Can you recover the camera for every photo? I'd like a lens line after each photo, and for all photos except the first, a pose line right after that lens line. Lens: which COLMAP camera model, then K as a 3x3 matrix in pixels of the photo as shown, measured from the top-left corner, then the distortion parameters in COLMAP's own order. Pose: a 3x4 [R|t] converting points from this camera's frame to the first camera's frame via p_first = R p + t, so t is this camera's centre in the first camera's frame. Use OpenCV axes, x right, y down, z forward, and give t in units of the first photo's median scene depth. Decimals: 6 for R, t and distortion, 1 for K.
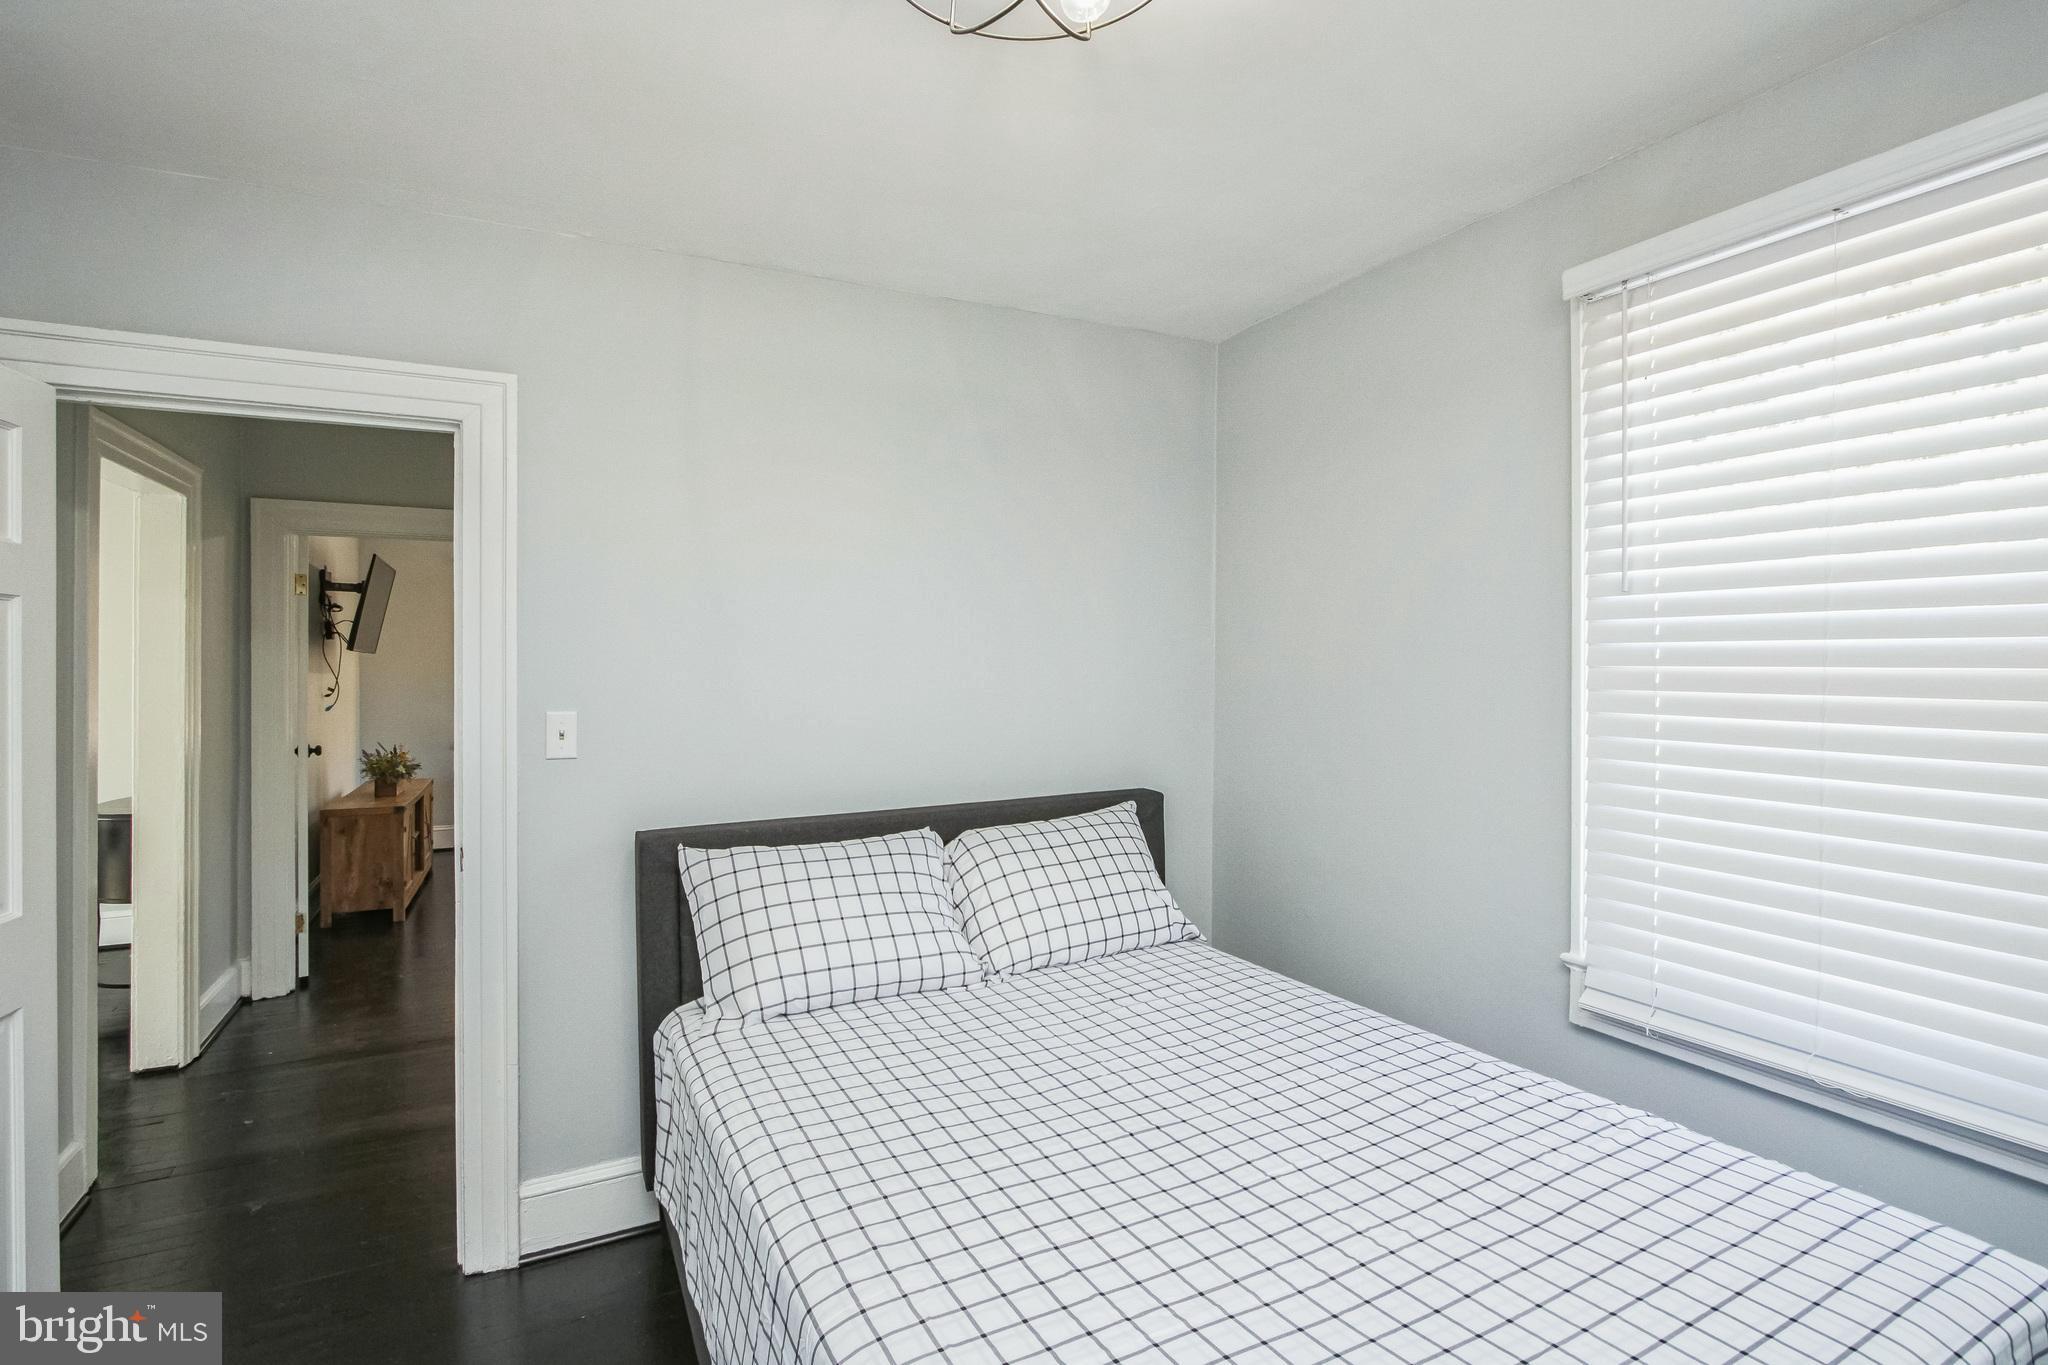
lens RADIAL K [[973.8, 0, 1003.4], [0, 973.8, 647.5], [0, 0, 1]] dist [-0.008396, 0.002423]
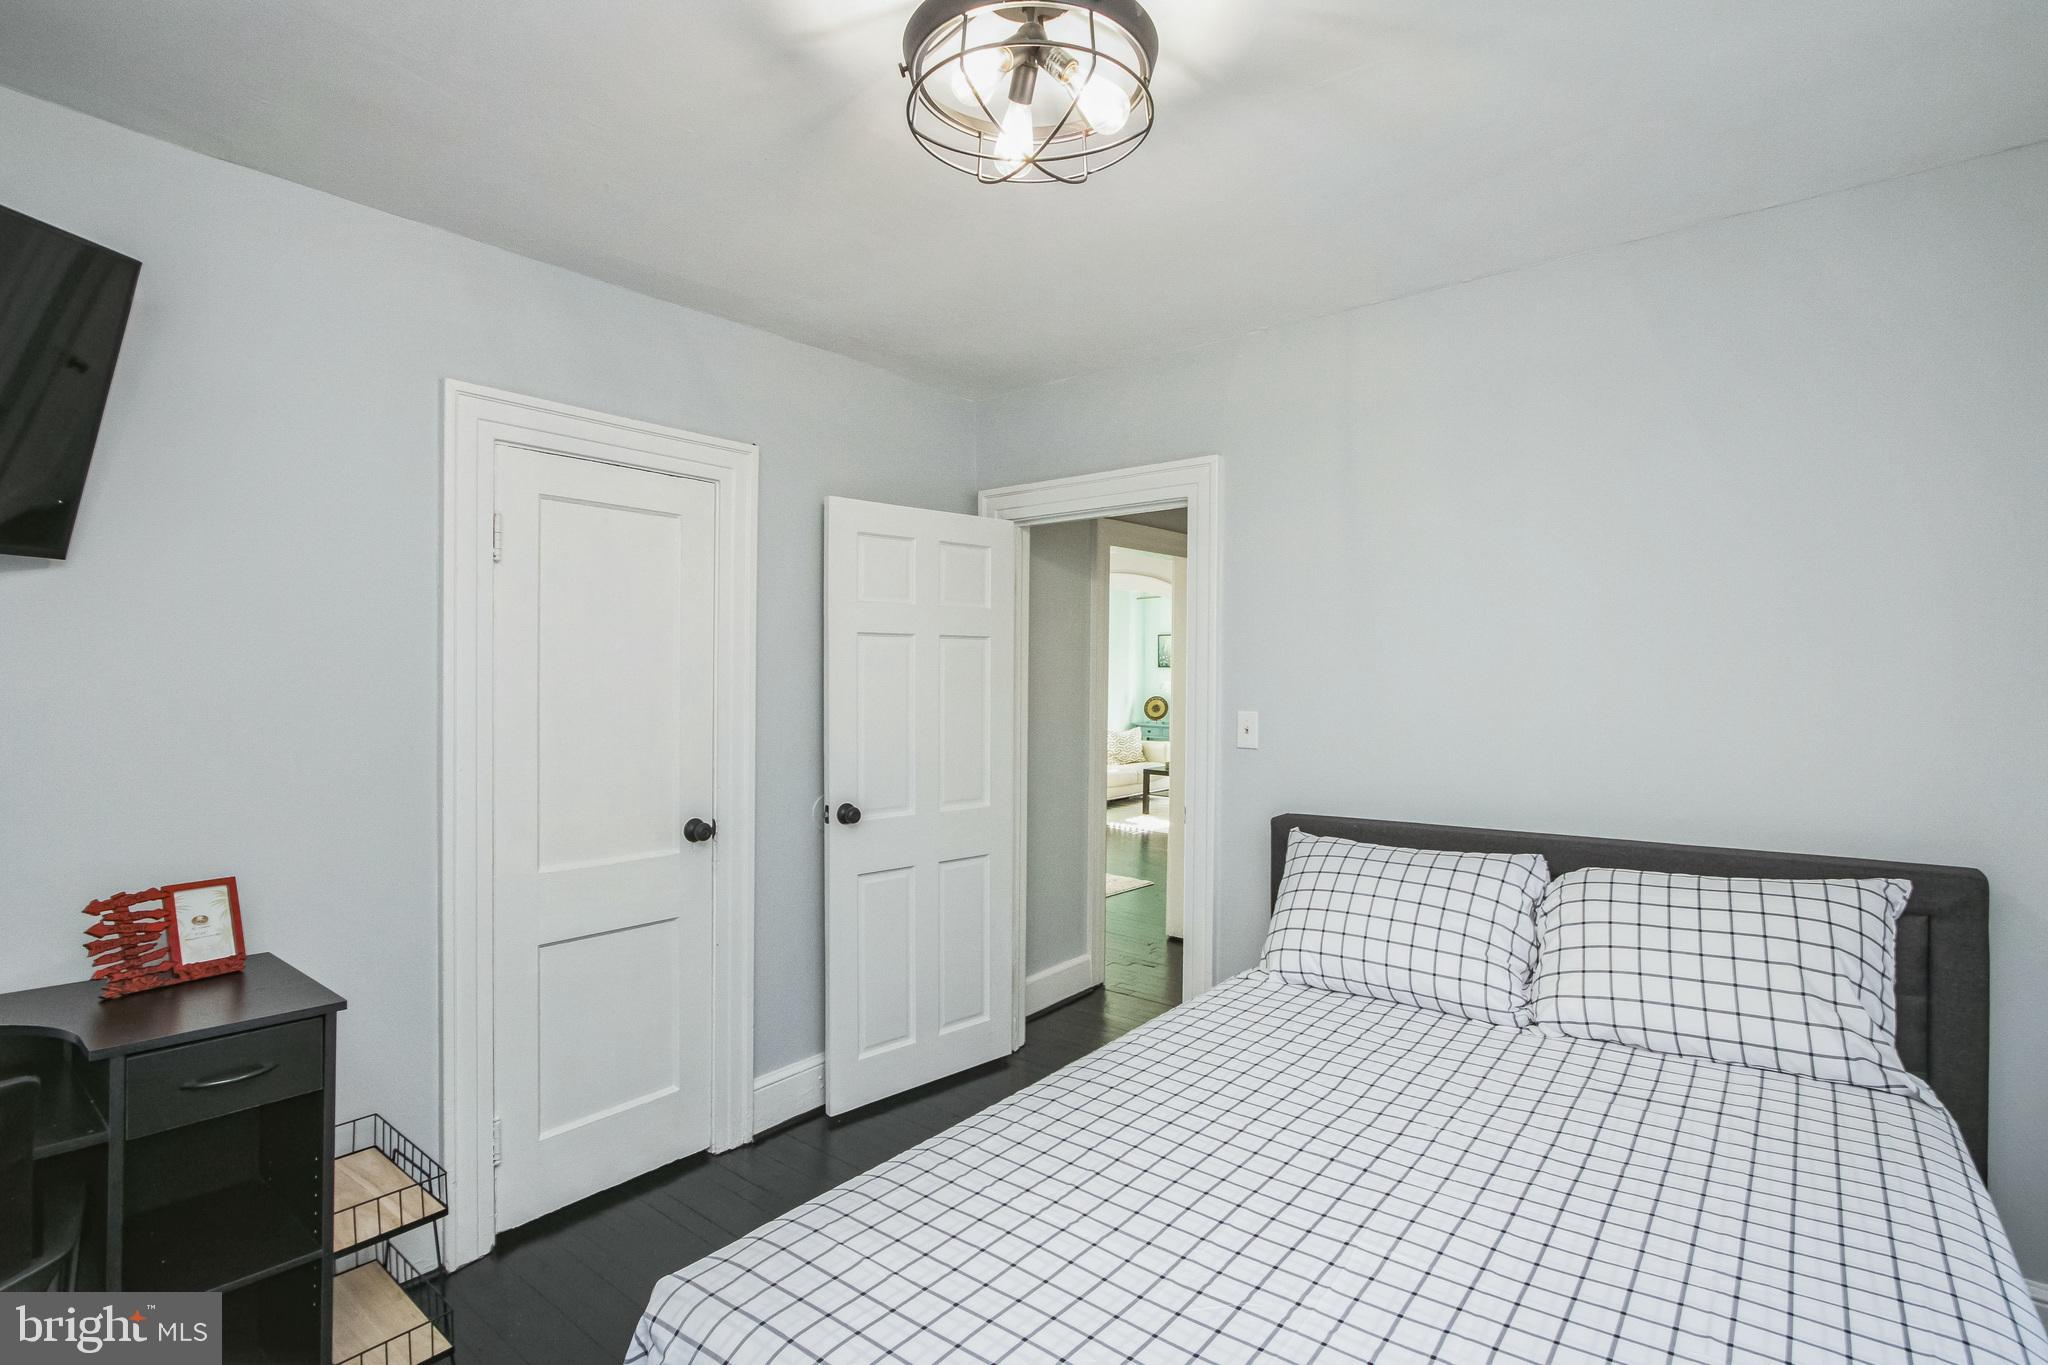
lens RADIAL K [[973.8, 0, 1014.5], [0, 973.8, 675.5], [0, 0, 1]] dist [-0.008396, 0.002423]
pose [[0.400768, 0.005525, -0.916163, 0.274171], [0.028373, 0.999427, 0.018439, -0.006600], [0.915740, -0.033384, 0.400381, 0.096515]]
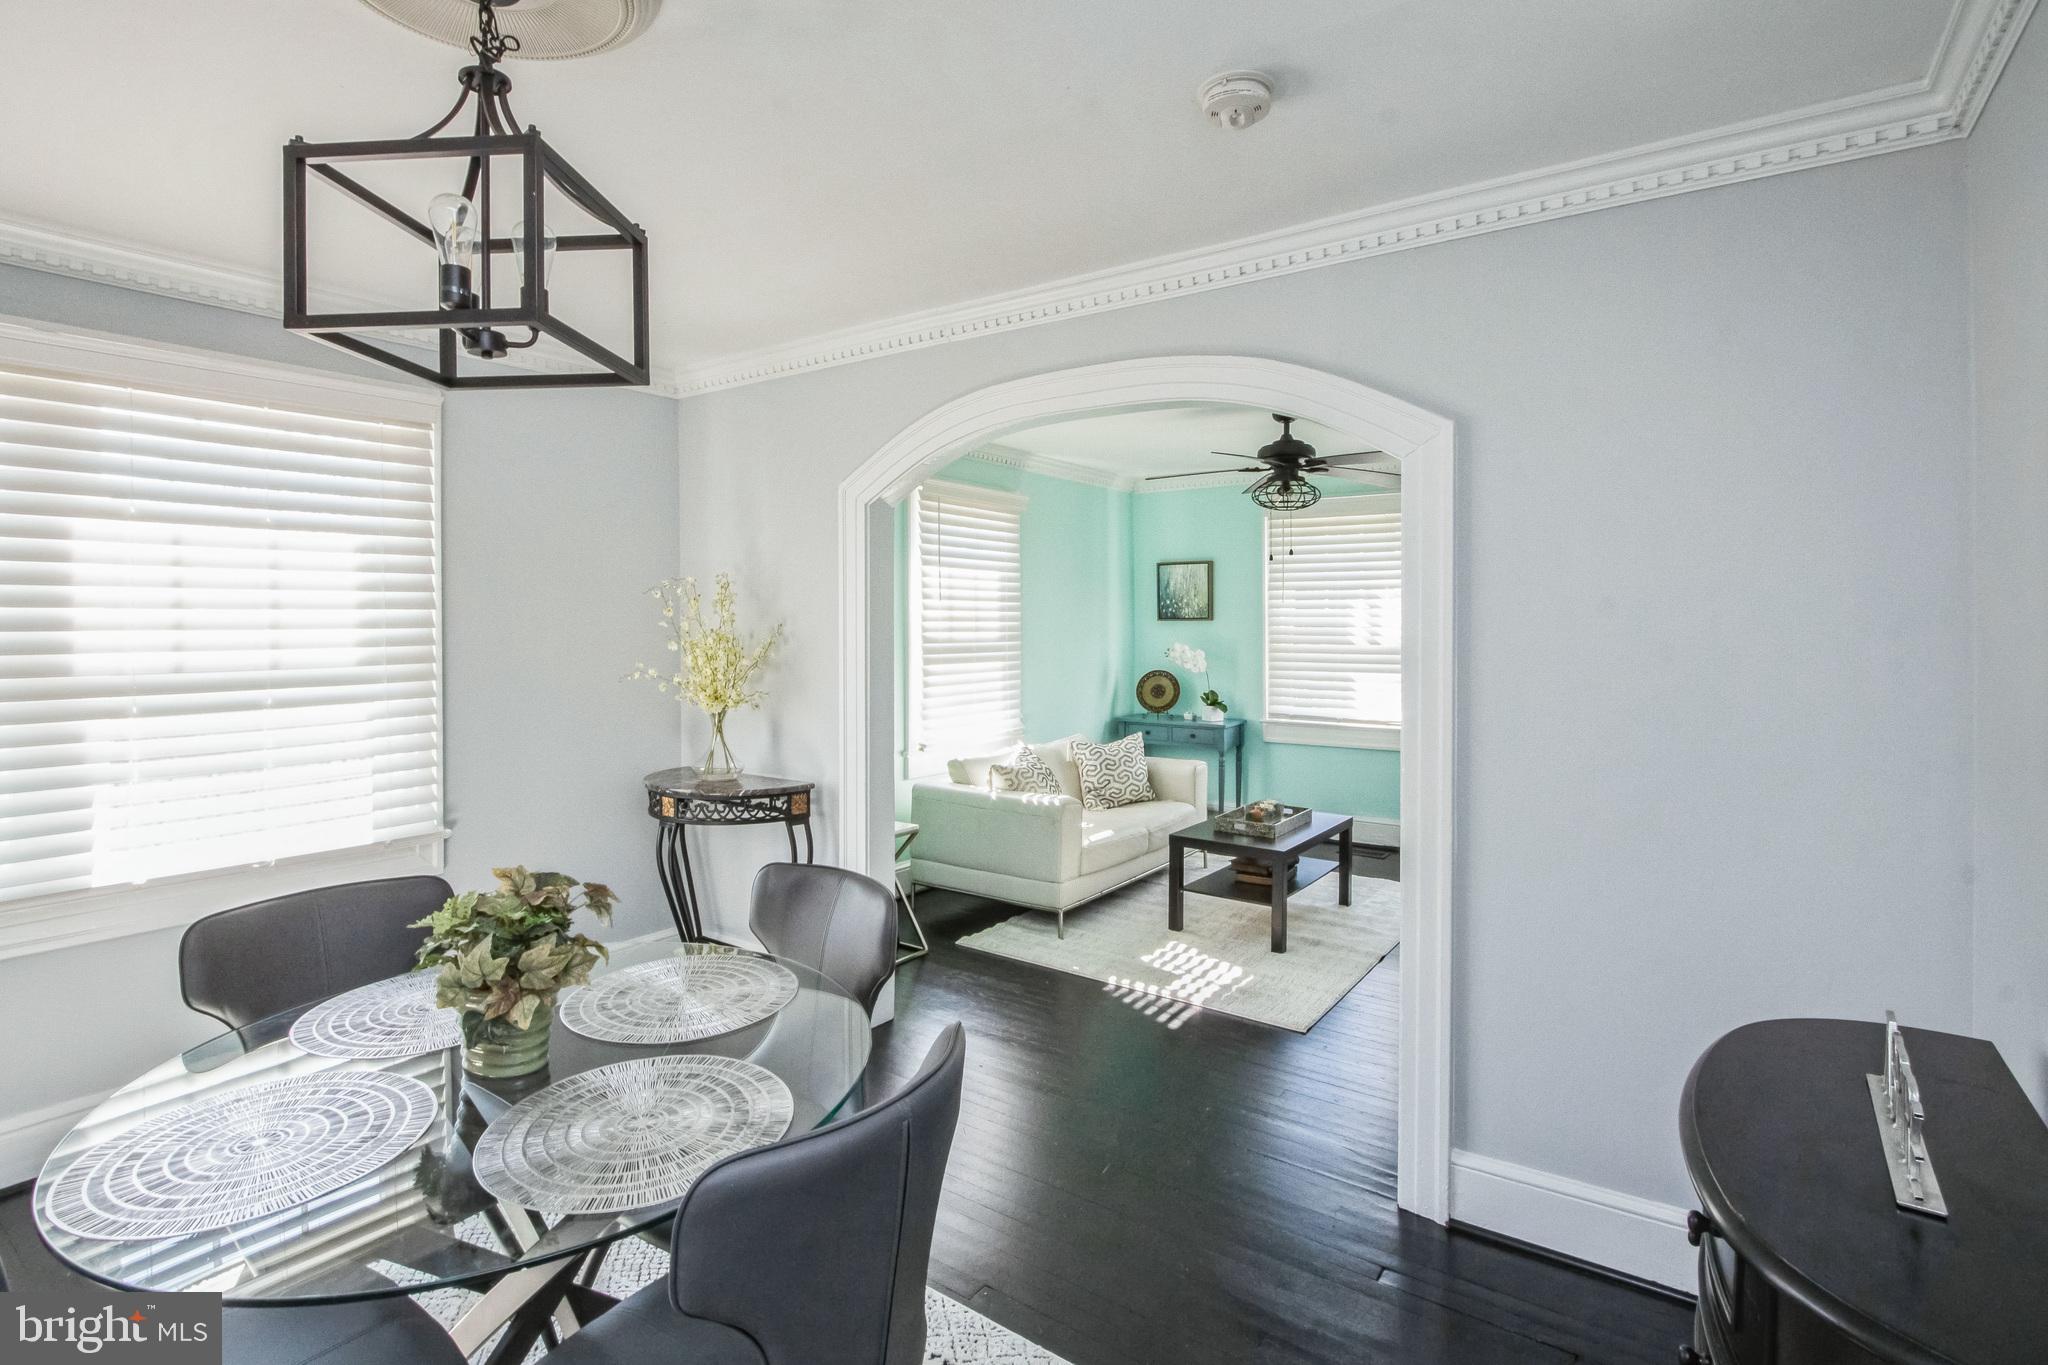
lens RADIAL K [[973.8, 0, 1004.7], [0, 973.8, 630.8], [0, 0, 1]] dist [-0.008396, 0.002423]
pose [[0.470141, 0.013006, -0.882496, -0.610634], [0.021596, 0.999423, 0.026234, -0.000335], [0.882327, -0.031392, 0.469589, 0.510039]]
